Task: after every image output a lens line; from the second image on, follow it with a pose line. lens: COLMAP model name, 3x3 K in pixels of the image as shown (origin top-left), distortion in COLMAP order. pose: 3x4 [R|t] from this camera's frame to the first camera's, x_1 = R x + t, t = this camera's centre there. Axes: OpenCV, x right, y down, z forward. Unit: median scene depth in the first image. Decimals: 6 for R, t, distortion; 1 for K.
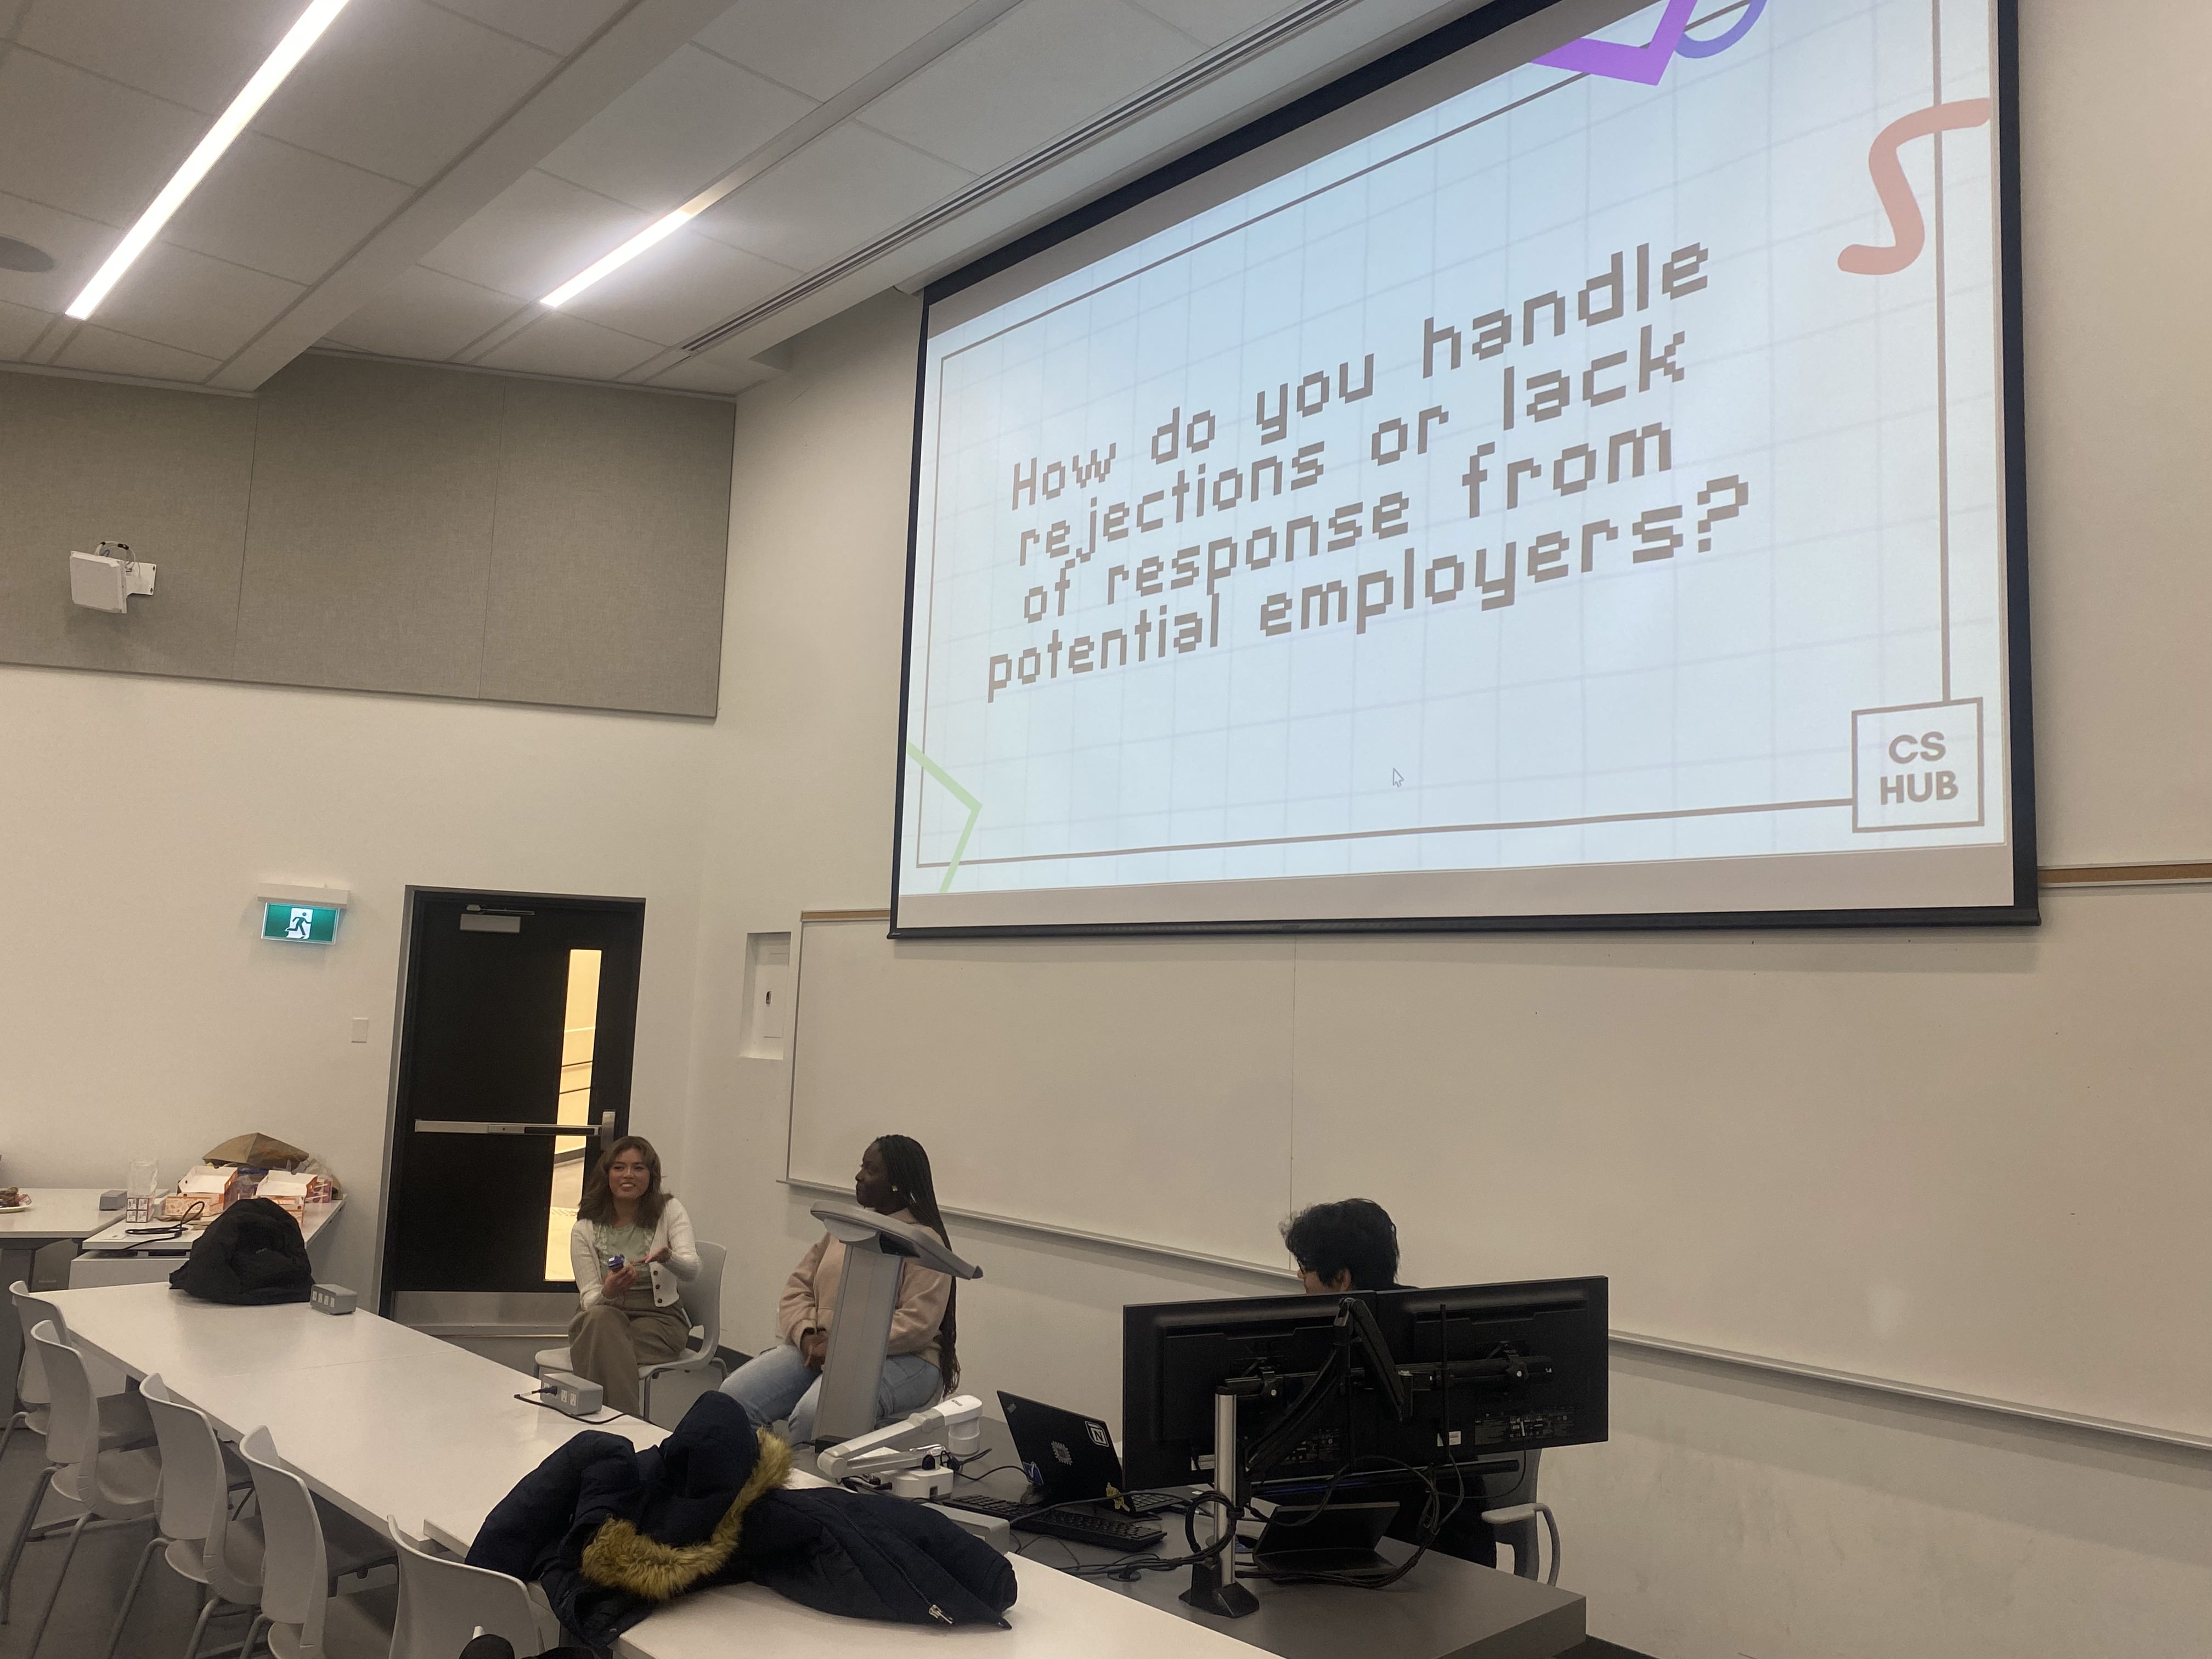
lens RADIAL K [[1688.3, 0, 1054.1], [0, 1688.3, 835.2], [0, 0, 1]] dist [0.027240, -0.068213]
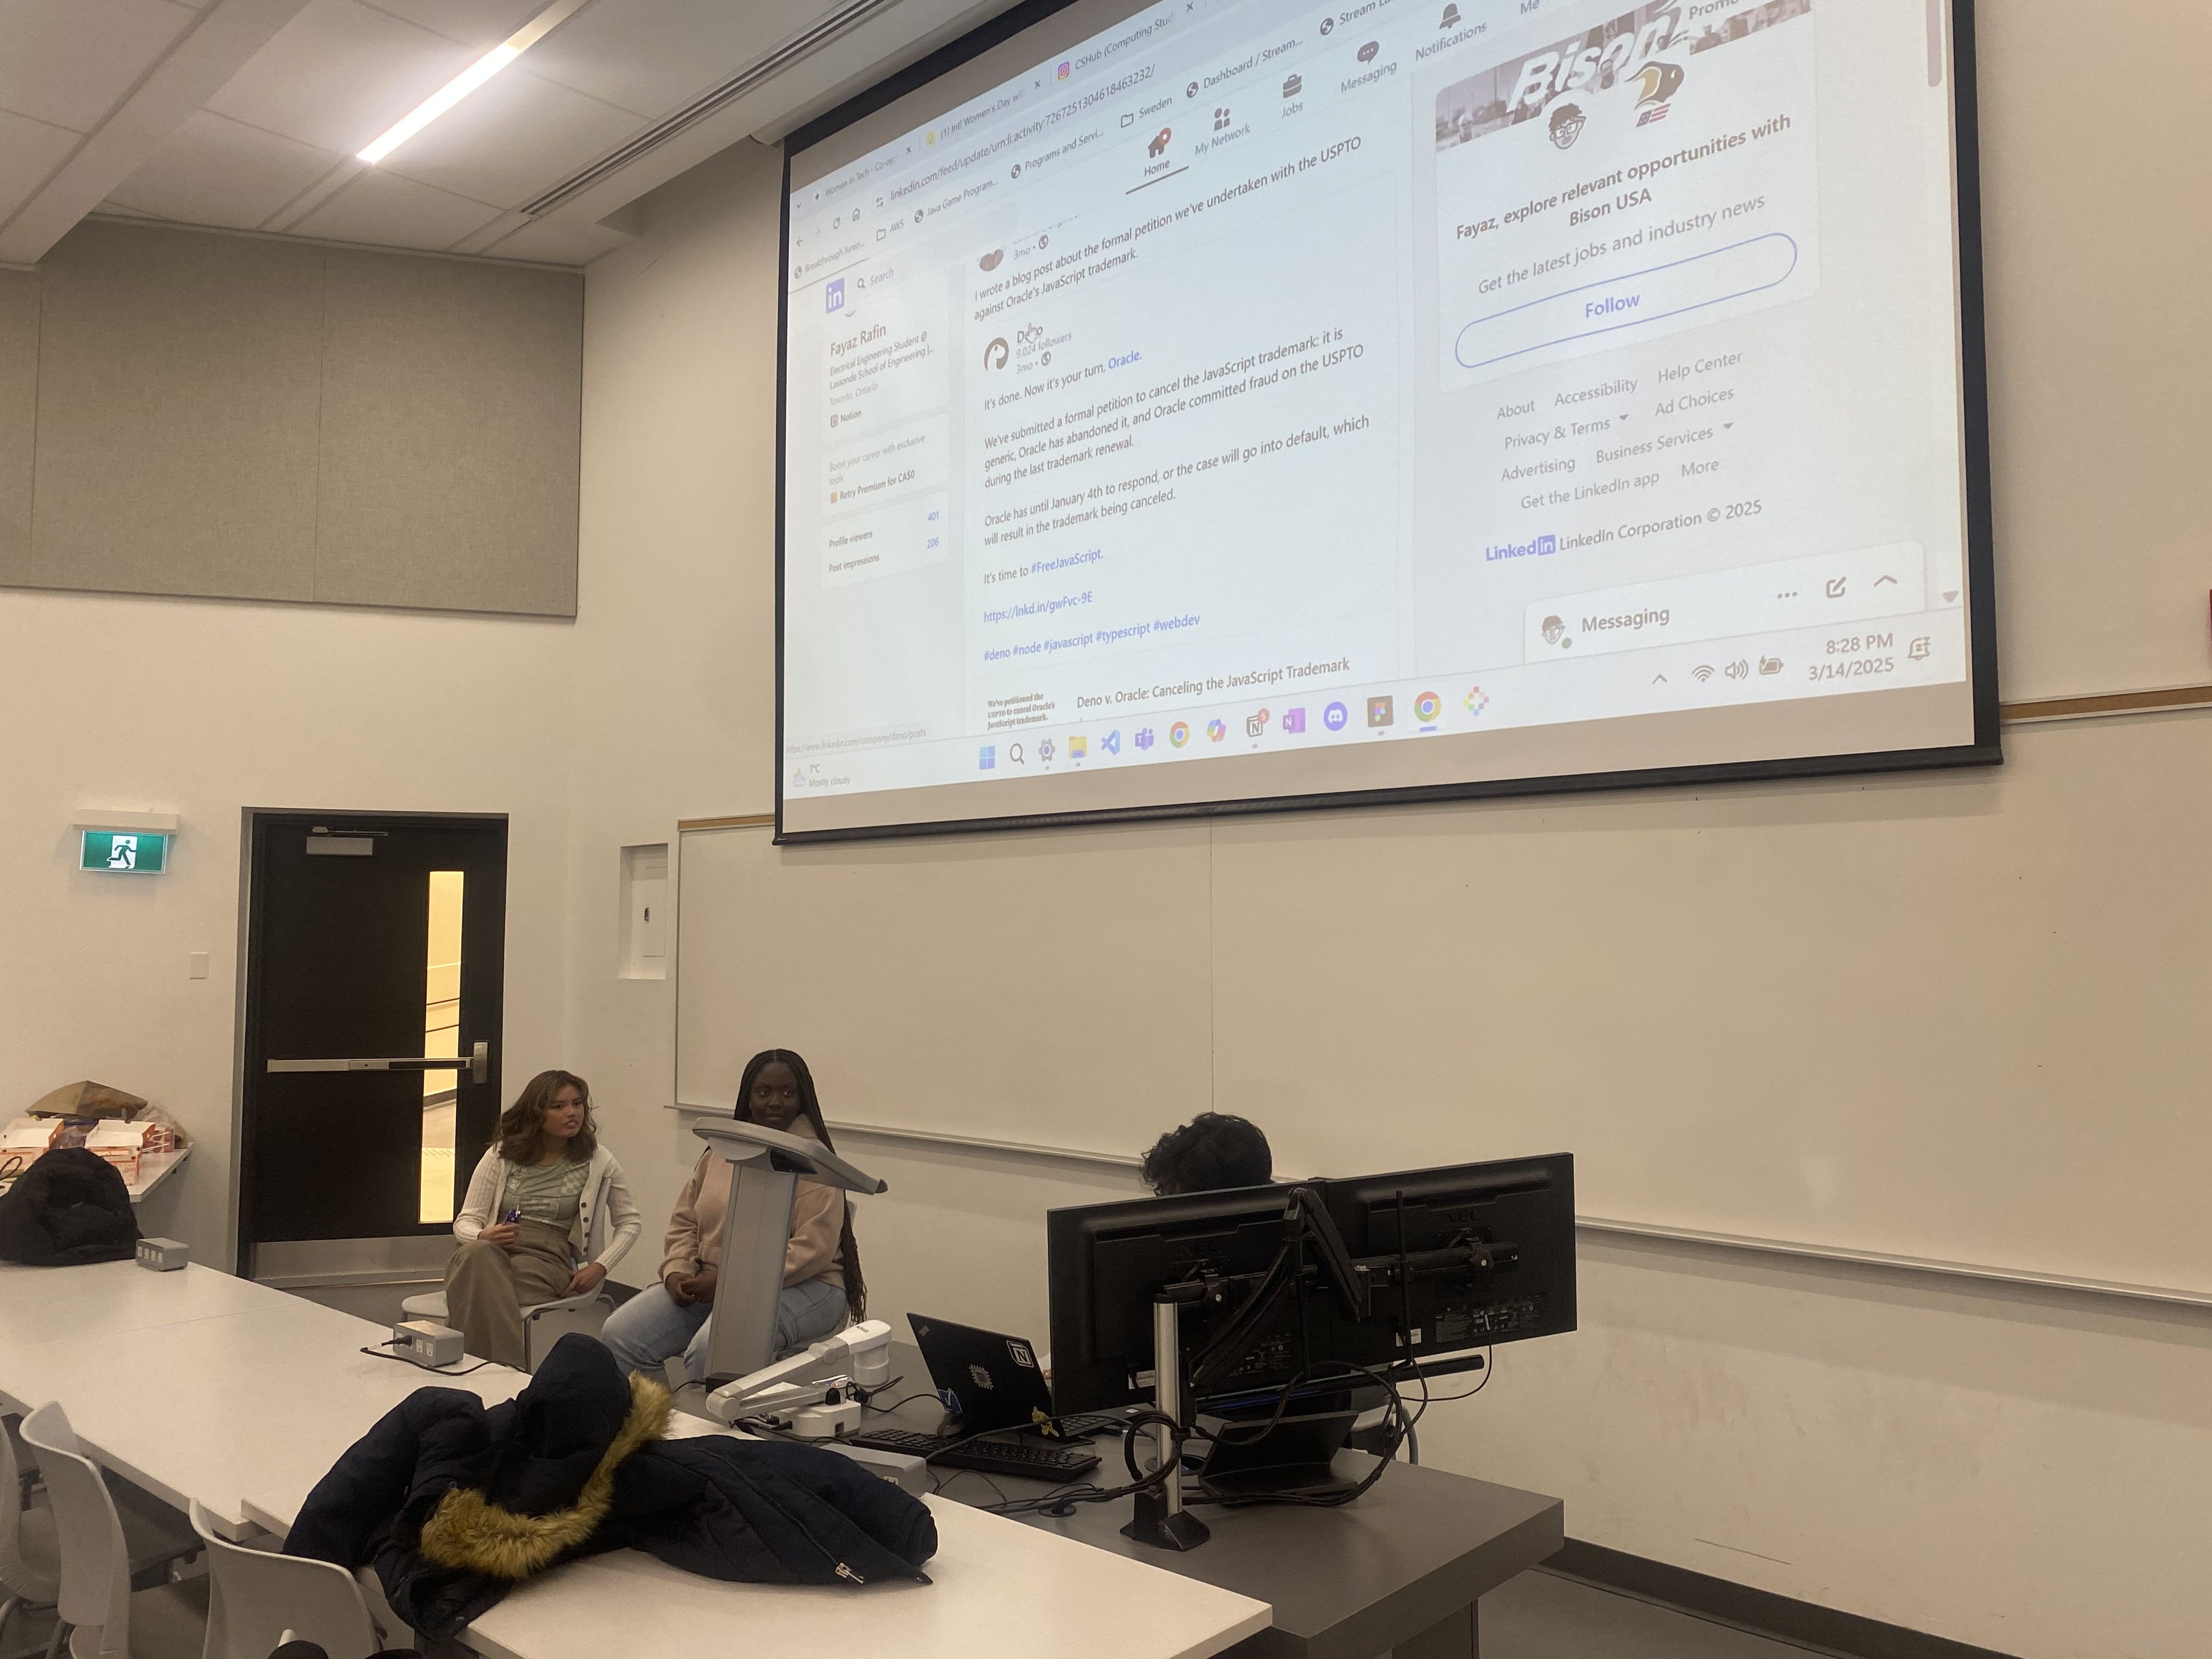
lens RADIAL K [[1690.4, 0, 1073.8], [0, 1690.4, 836.8], [0, 0, 1]] dist [0.025145, -0.044234]
pose [[0.996642, -0.035289, 0.073890, -0.002749], [0.031742, 0.998312, 0.048640, 0.033388], [-0.075481, -0.046131, 0.996080, 0.104283]]
